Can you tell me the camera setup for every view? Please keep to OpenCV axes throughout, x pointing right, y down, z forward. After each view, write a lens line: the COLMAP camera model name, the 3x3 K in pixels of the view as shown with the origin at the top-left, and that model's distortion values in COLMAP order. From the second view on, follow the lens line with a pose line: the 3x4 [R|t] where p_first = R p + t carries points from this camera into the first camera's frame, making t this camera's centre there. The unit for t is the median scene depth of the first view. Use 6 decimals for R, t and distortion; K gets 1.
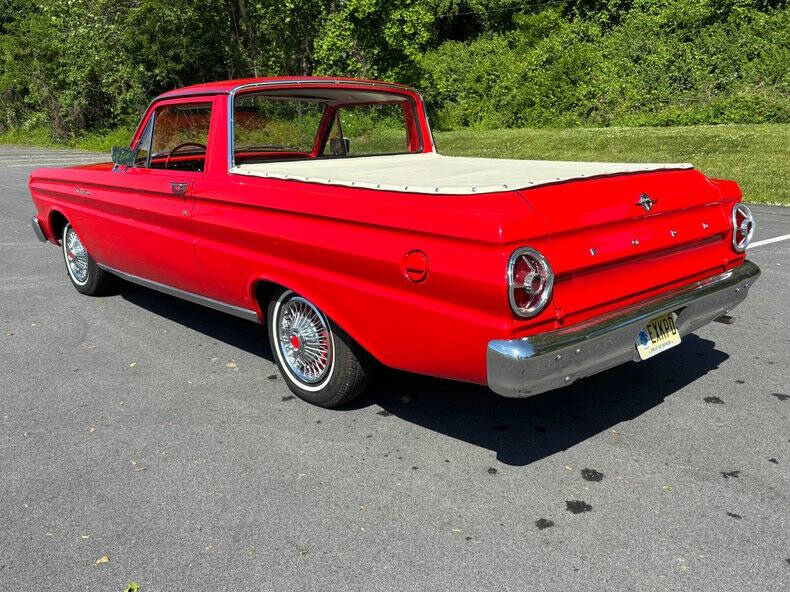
lens RADIAL K [[722.7, 0, 397.9], [0, 722.7, 290.3], [0, 0, 1]] dist [0.010169, 0.000000]
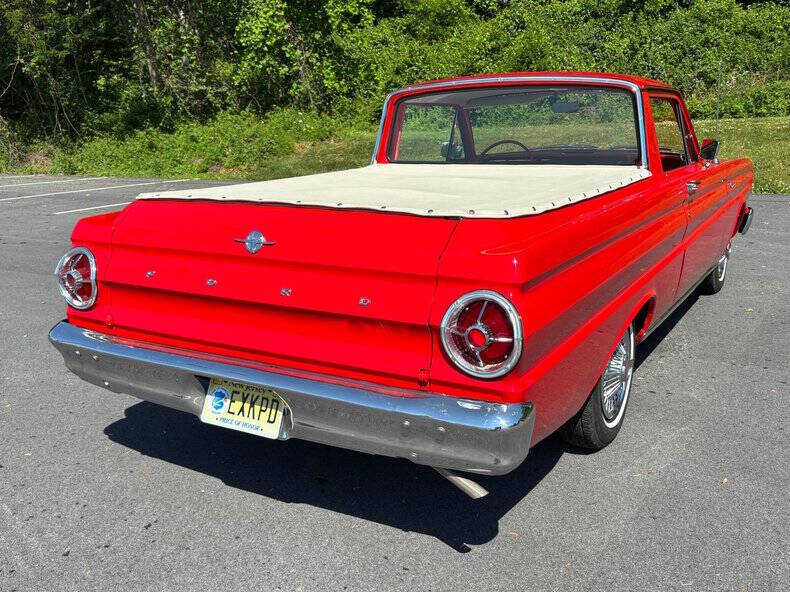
lens RADIAL K [[765.5, 0, 387.4], [0, 765.5, 298.4], [0, 0, 1]] dist [0.007969, 0.000000]
pose [[0.958412, -0.084440, 0.272611, -0.216606], [0.084815, 0.996342, 0.010432, -0.034796], [-0.272495, 0.013124, 0.962068, 0.142753]]
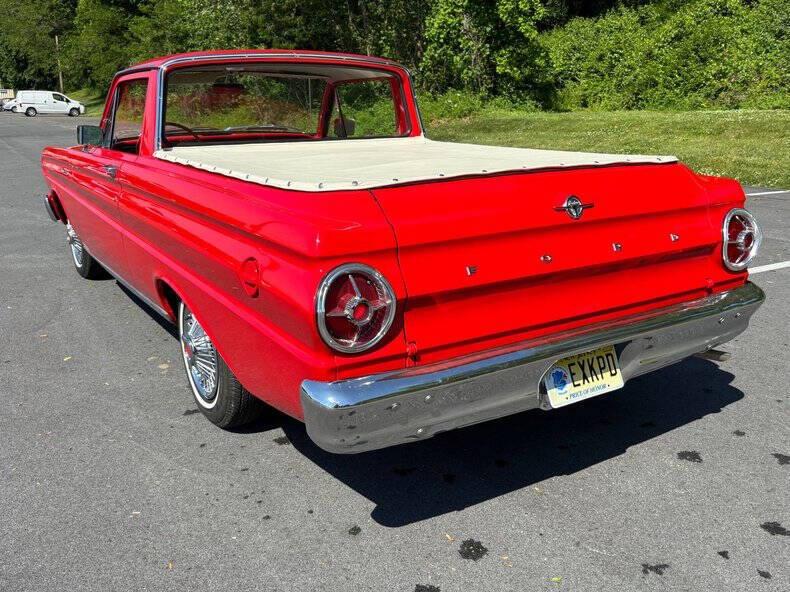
lens RADIAL K [[722.7, 0, 398.8], [0, 722.7, 294.4], [0, 0, 1]] dist [0.010169, 0.000000]
pose [[0.984862, 0.050111, -0.165941, 0.029604], [-0.045031, 0.998399, 0.034237, -0.004618], [0.167391, -0.026247, 0.985541, 0.020478]]
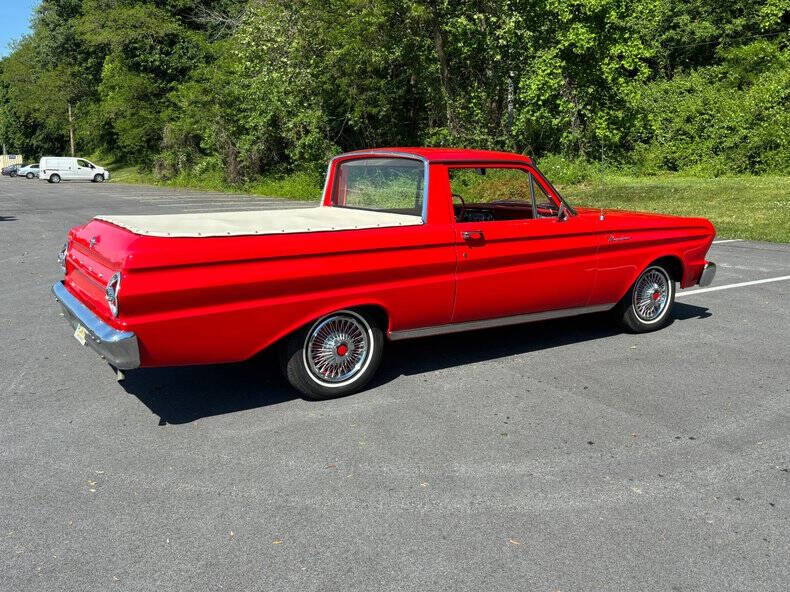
lens RADIAL K [[722.7, 0, 393.4], [0, 722.7, 292.4], [0, 0, 1]] dist [0.010169, 0.000000]
pose [[0.985731, 0.027989, -0.165983, -0.115443], [-0.036668, 0.998103, -0.049459, -0.025403], [0.164284, 0.054839, 0.984888, 0.086540]]
